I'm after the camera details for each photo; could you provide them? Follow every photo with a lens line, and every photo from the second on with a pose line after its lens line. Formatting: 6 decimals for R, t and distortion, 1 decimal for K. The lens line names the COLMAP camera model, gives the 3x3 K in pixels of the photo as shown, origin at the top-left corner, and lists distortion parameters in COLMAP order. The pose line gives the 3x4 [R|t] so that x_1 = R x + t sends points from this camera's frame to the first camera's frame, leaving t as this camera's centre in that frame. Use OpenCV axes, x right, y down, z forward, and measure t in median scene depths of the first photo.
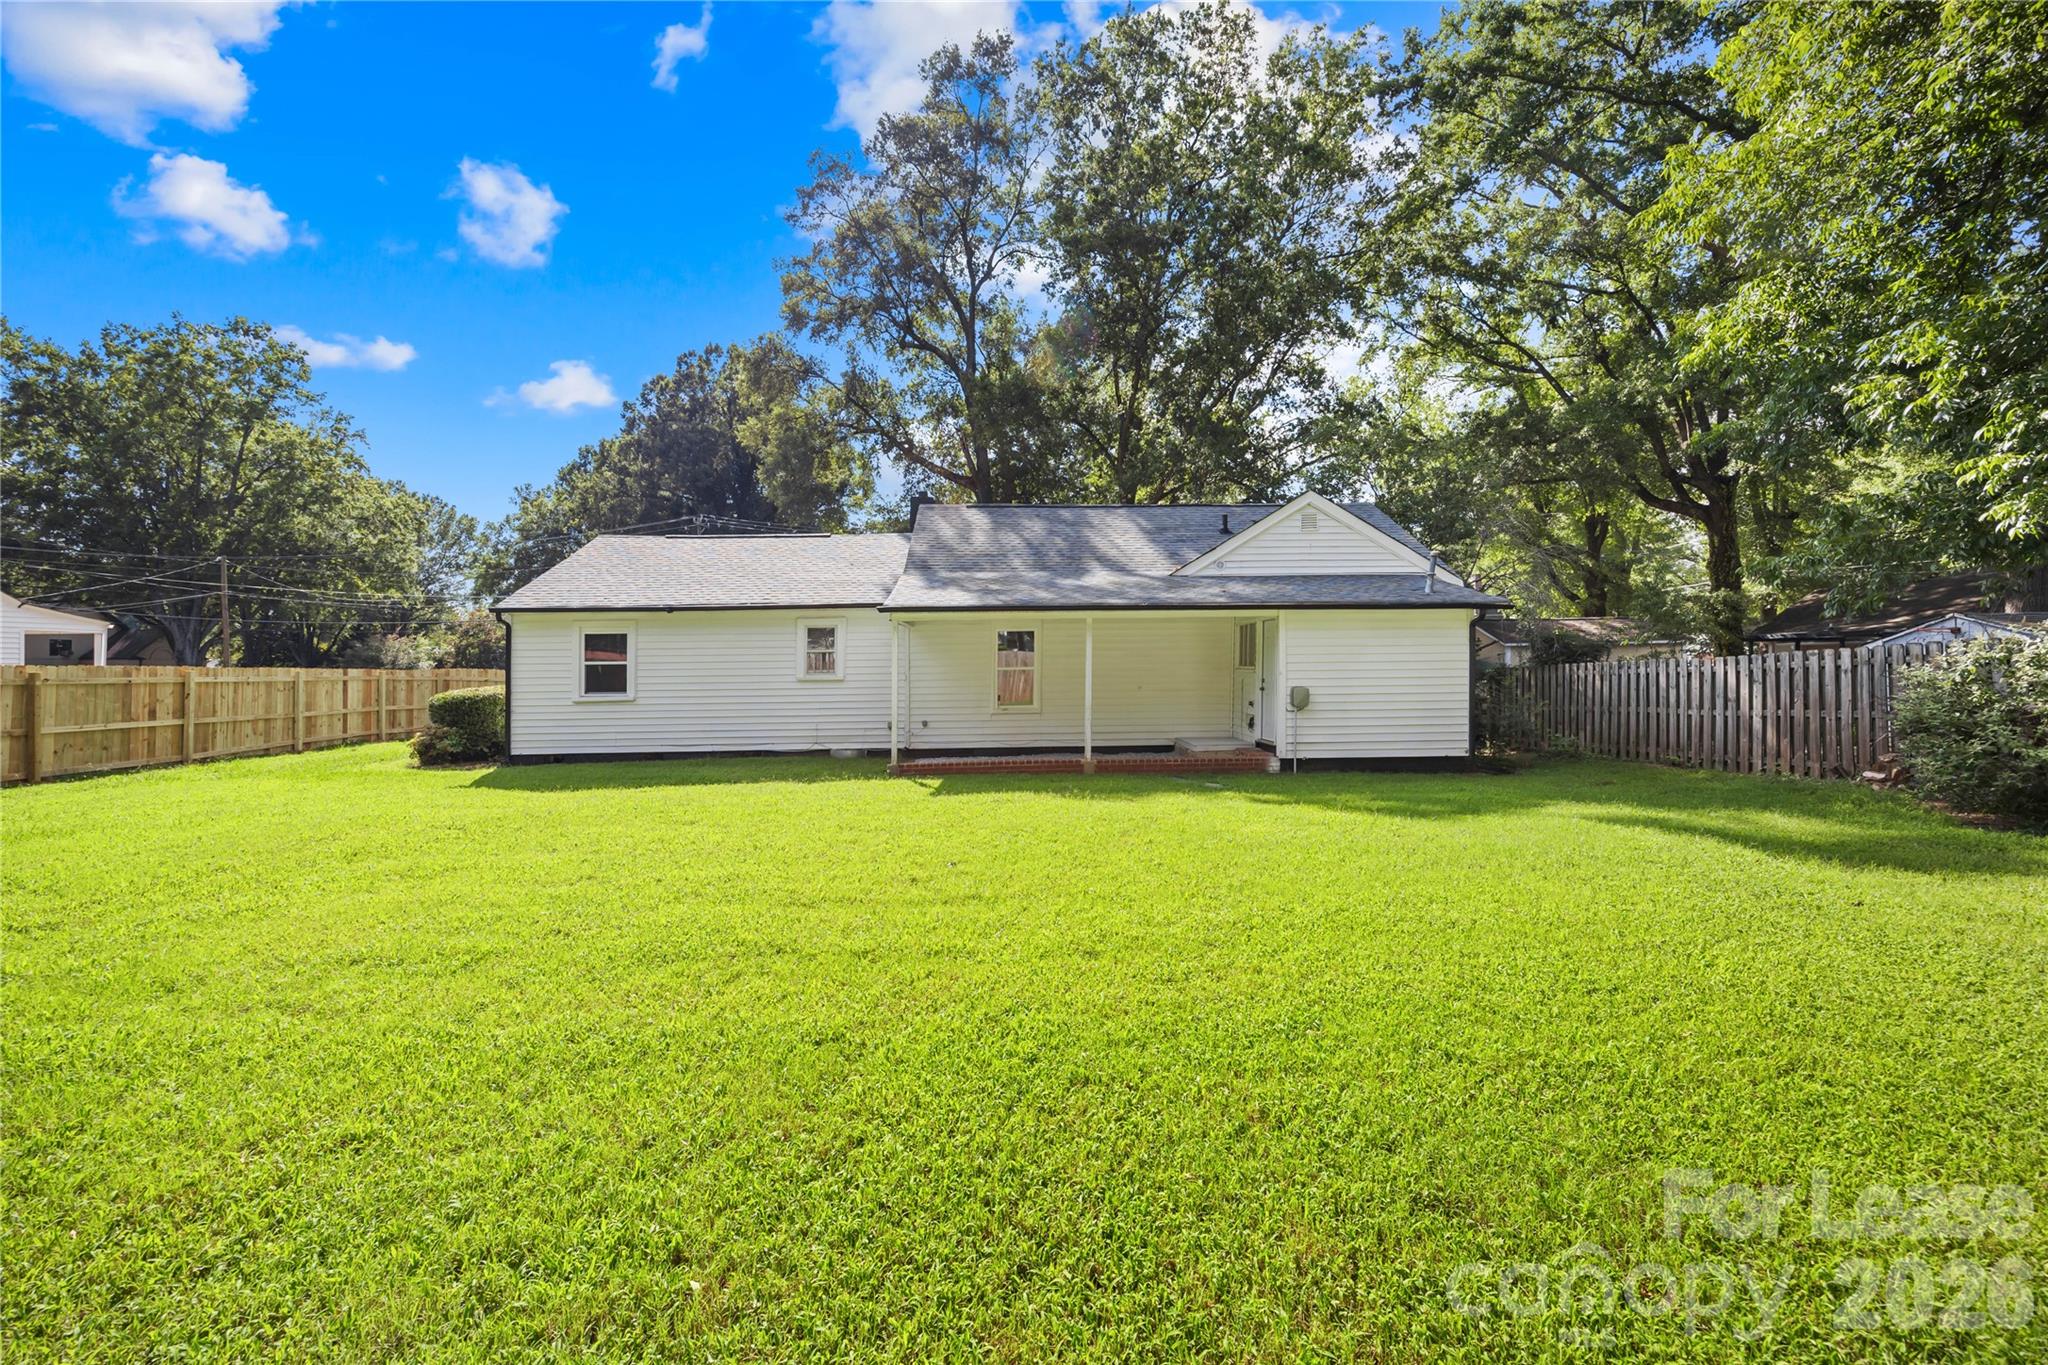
lens RADIAL K [[801.4, 0, 1020.4], [0, 801.4, 680.5], [0, 0, 1]] dist [-0.002816, -0.000504]
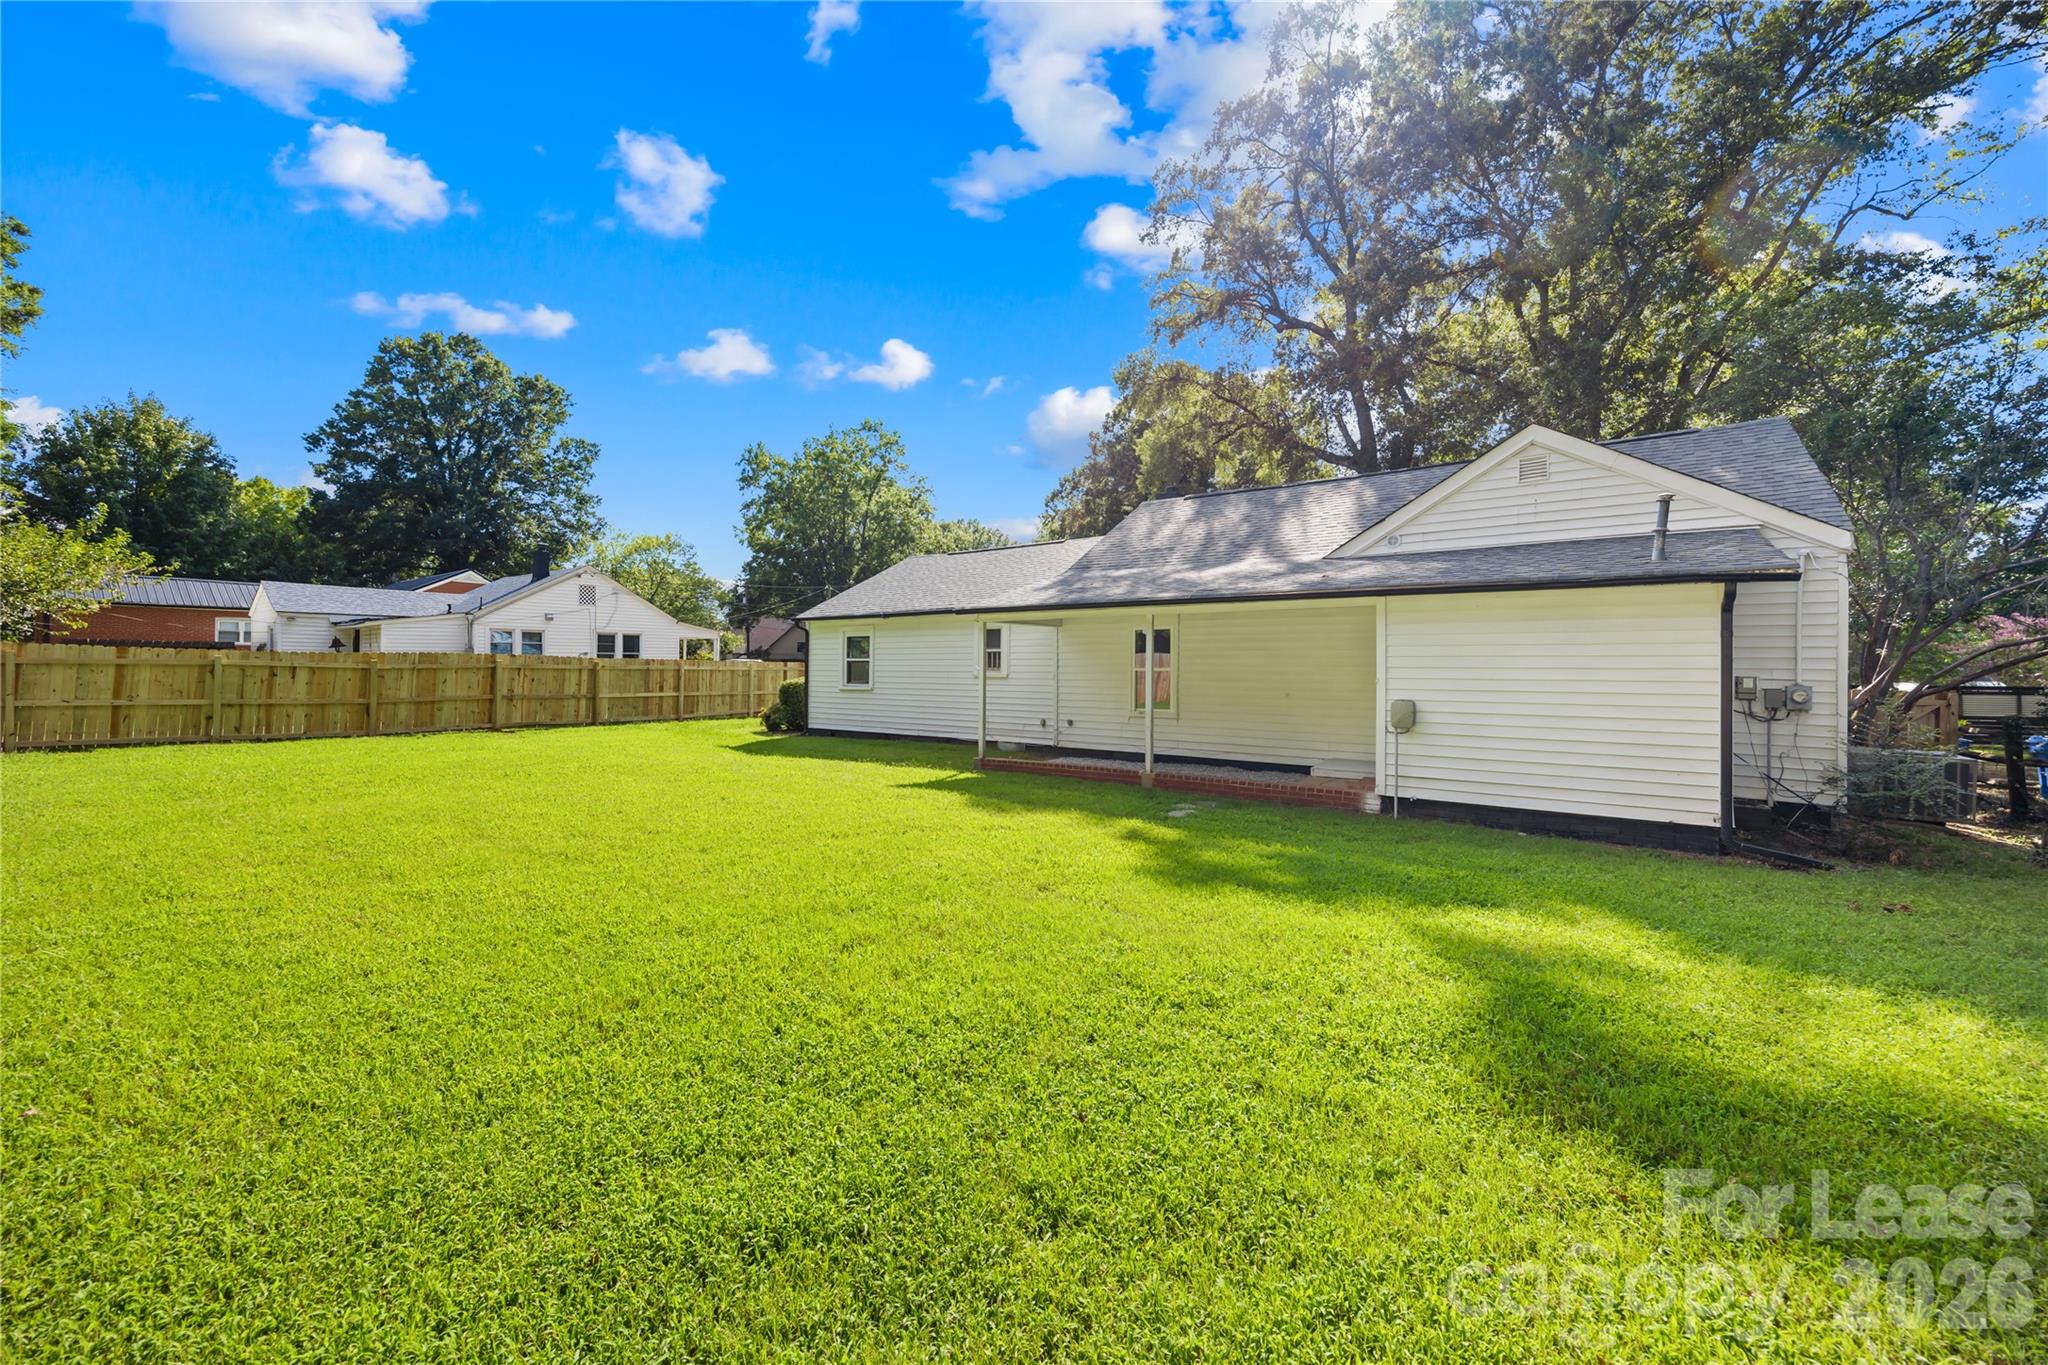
lens RADIAL K [[801.4, 0, 1021.7], [0, 801.4, 676.0], [0, 0, 1]] dist [-0.002816, -0.000504]
pose [[0.771640, 0.021715, -0.635689, 0.490408], [-0.024433, 0.999691, 0.004491, -0.008521], [0.635590, 0.012066, 0.771932, 0.185334]]
